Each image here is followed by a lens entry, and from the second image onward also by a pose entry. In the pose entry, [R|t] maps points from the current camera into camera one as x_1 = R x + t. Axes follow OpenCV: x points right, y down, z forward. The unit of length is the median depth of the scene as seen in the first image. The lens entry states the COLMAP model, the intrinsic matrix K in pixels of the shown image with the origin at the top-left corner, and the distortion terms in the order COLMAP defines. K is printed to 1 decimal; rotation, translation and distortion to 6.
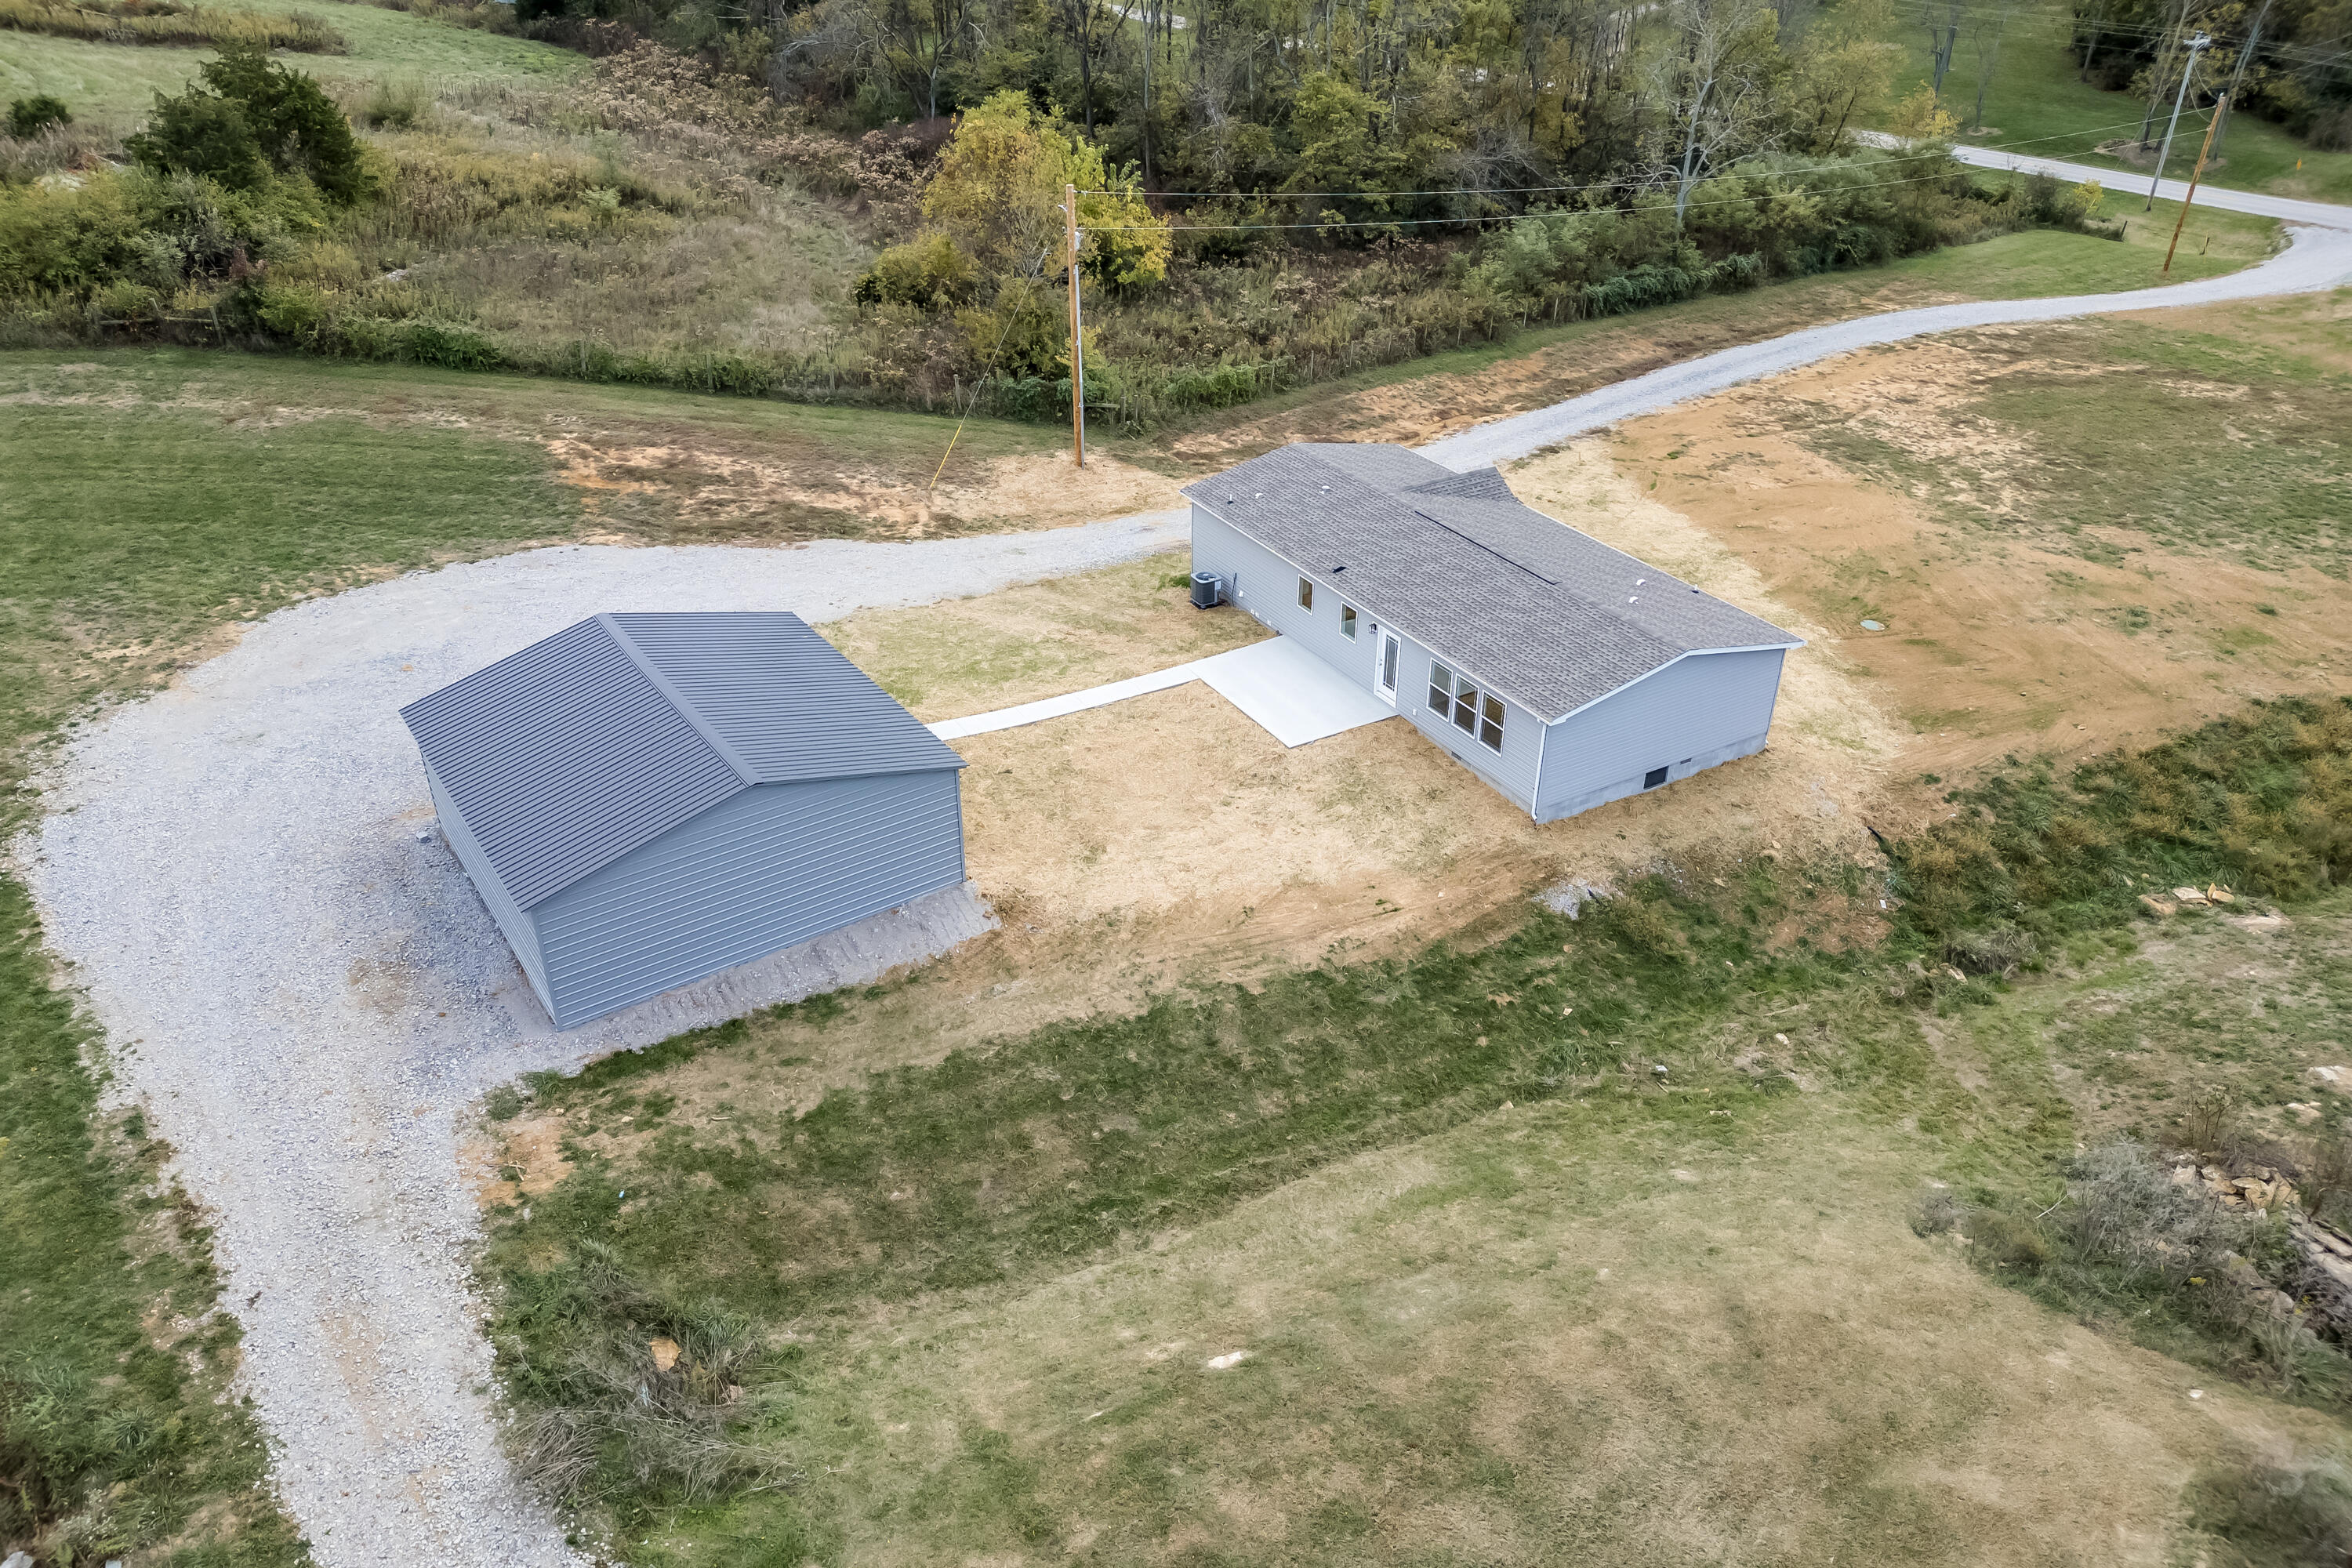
lens RADIAL K [[1640.9, 0, 1186.8], [0, 1640.9, 754.1], [0, 0, 1]] dist [0.095117, -0.105561]
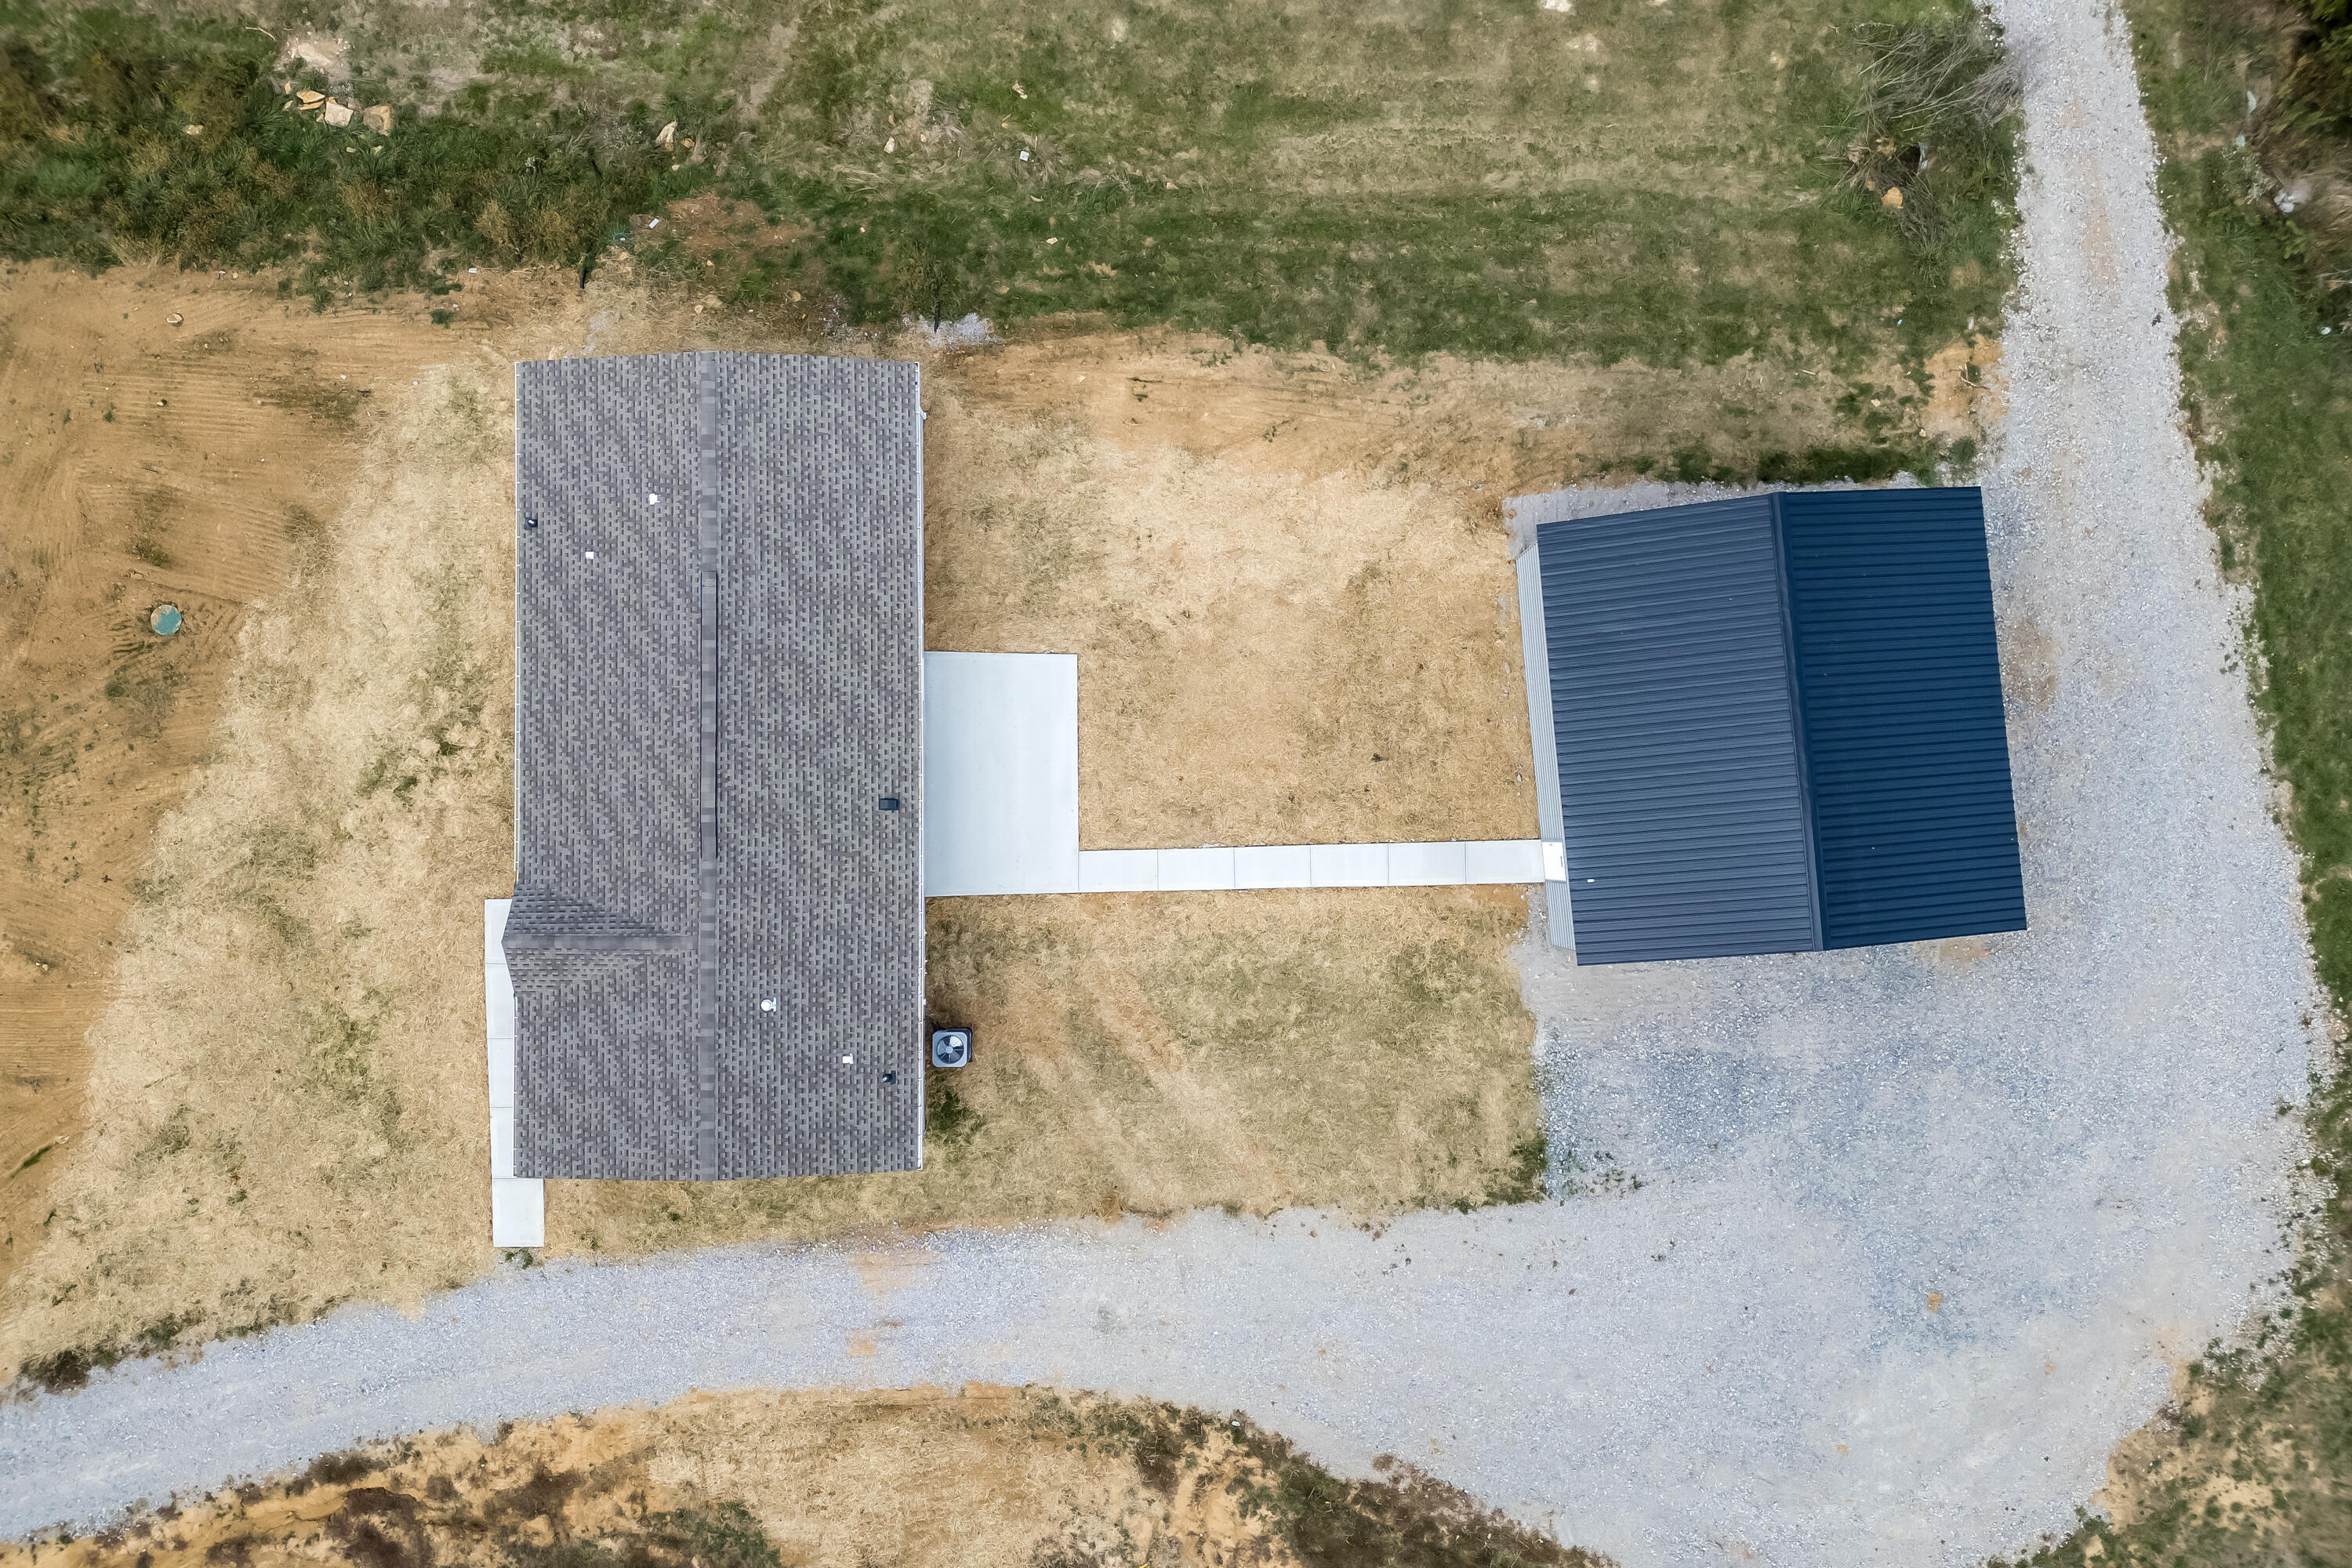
lens RADIAL K [[1617.6, 0, 1176.0], [0, 1617.6, 784.0], [0, 0, 1]] dist [0.080348, -0.078442]
pose [[-0.864946, -0.501849, 0.003991, -0.021013], [0.241586, -0.409382, 0.879797, -0.744872], [-0.439891, 0.761941, 0.475333, 0.581859]]
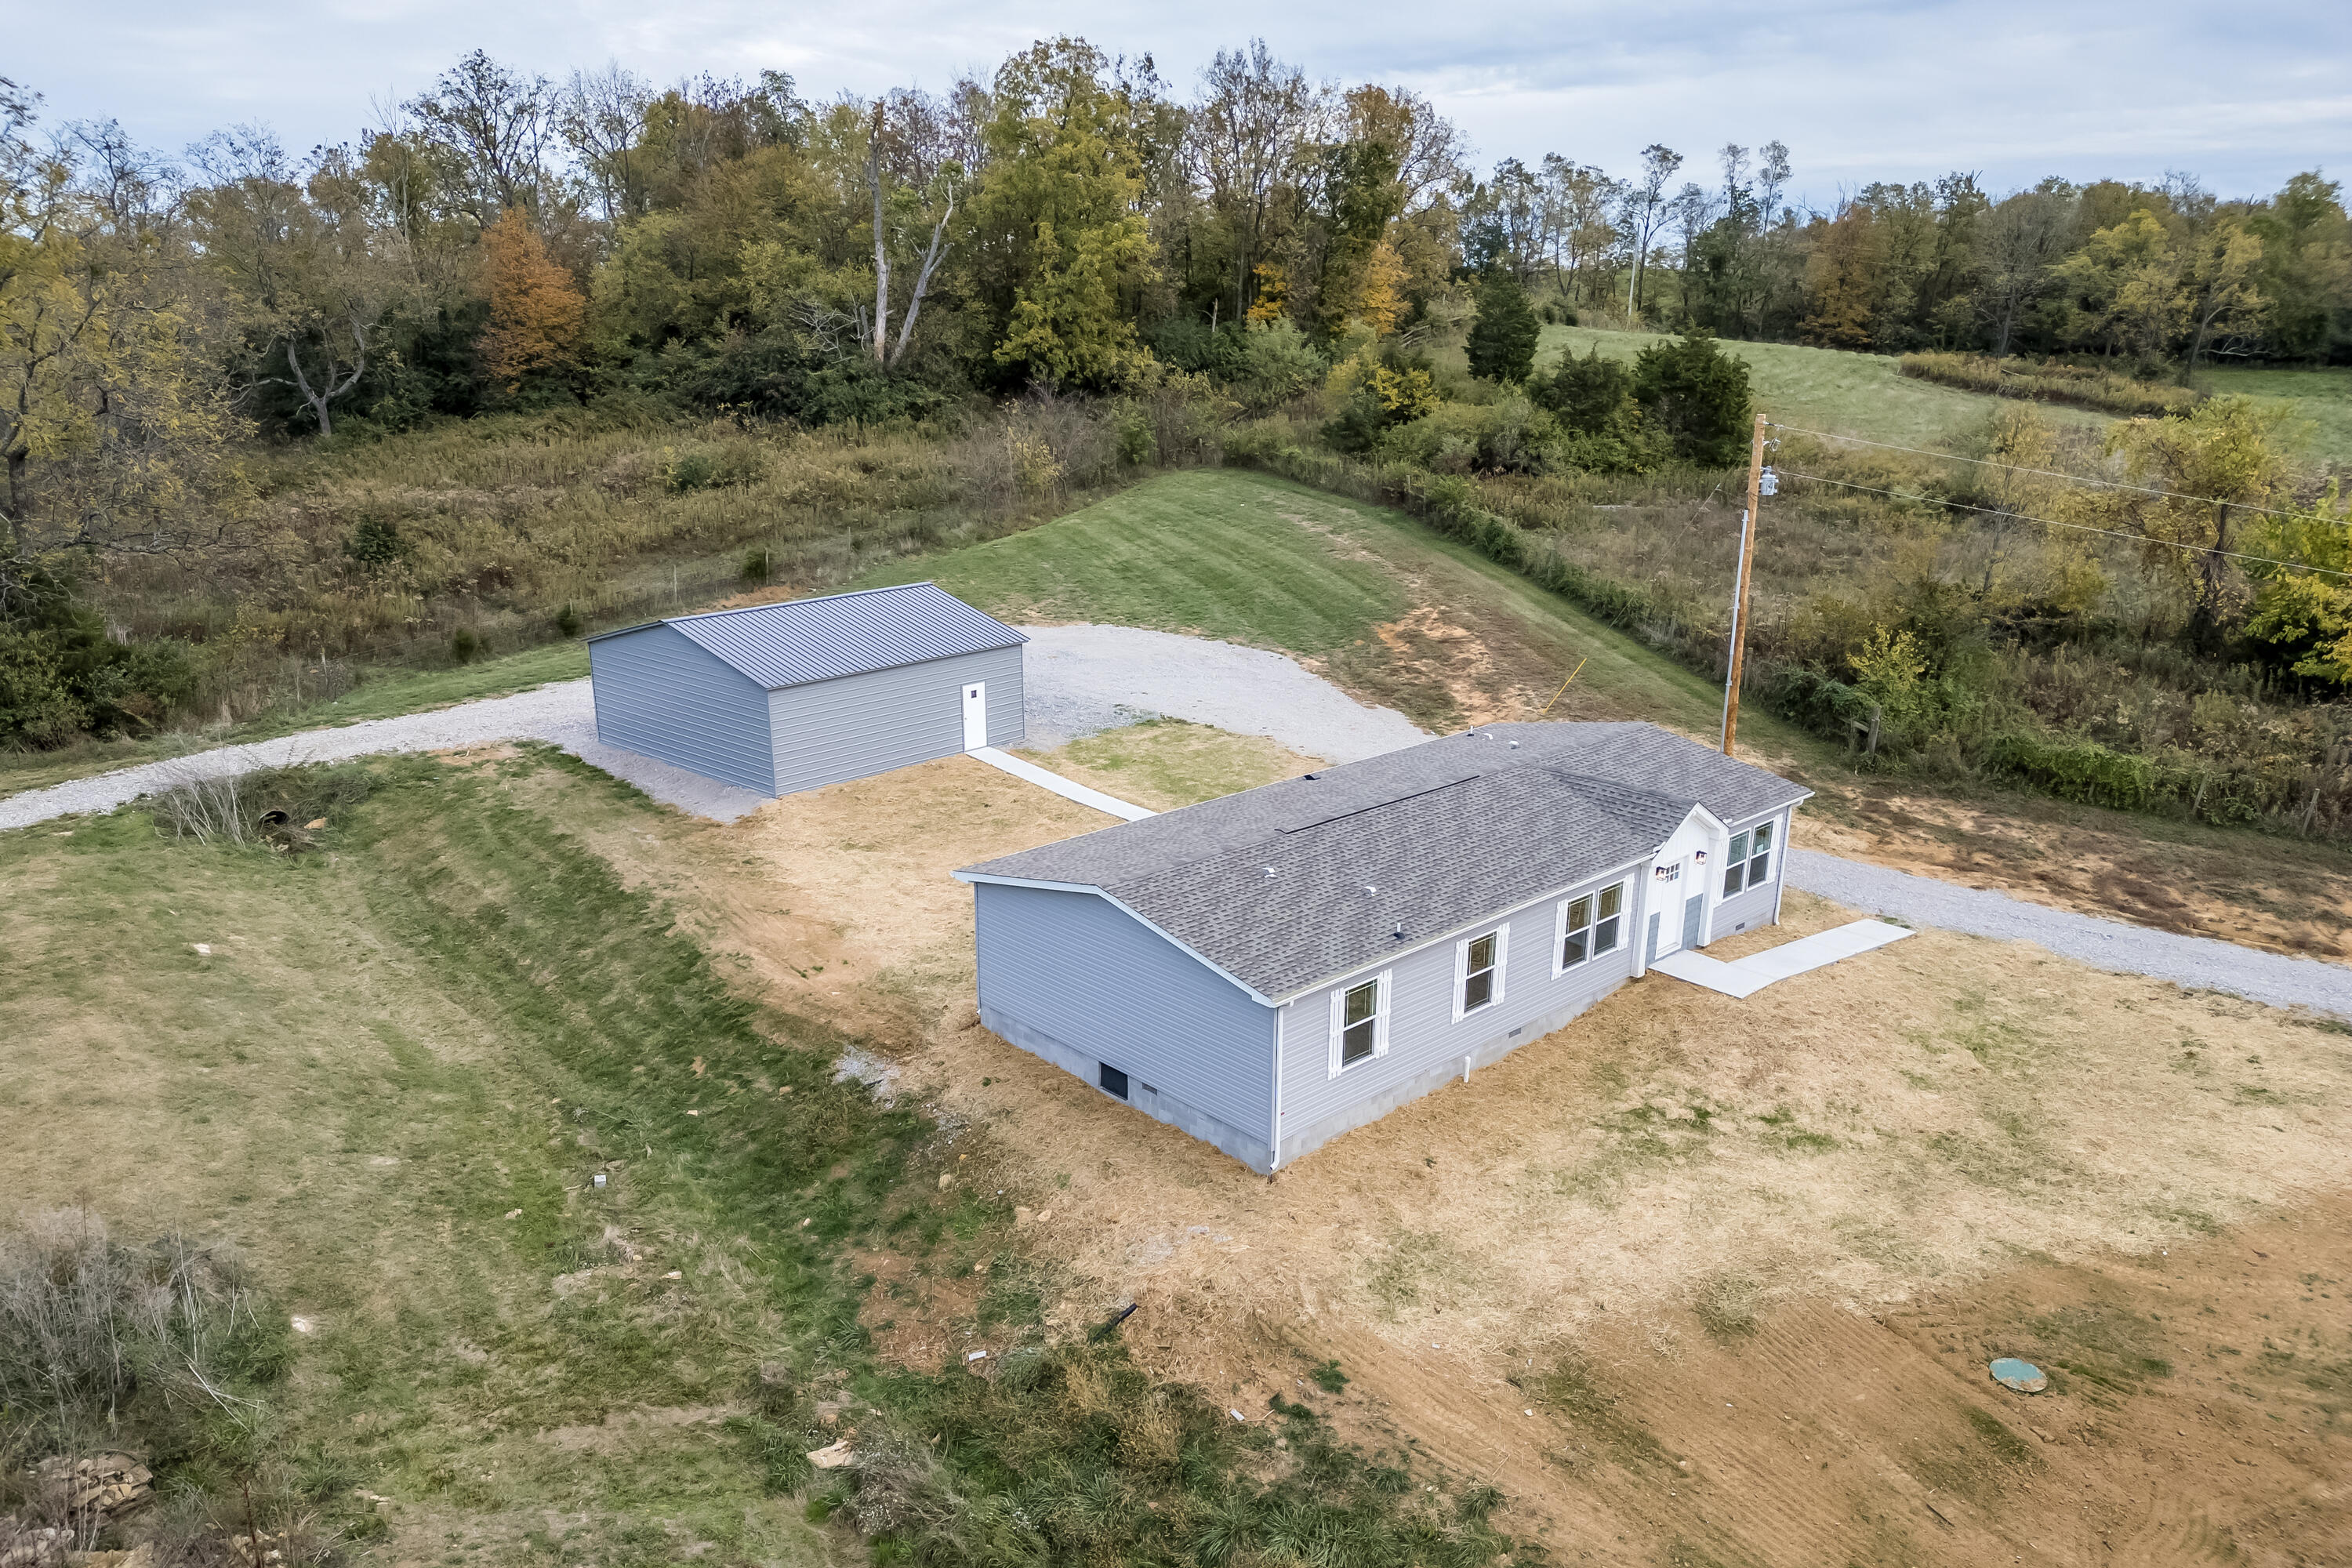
lens RADIAL K [[1626.9, 0, 1174.0], [0, 1626.9, 897.3], [0, 0, 1]] dist [0.075377, -0.070208]
pose [[0.219347, 0.328272, -0.918762, 0.833359], [-0.492936, 0.849952, 0.186002, -0.179737], [0.841963, 0.412092, 0.348252, 0.696993]]
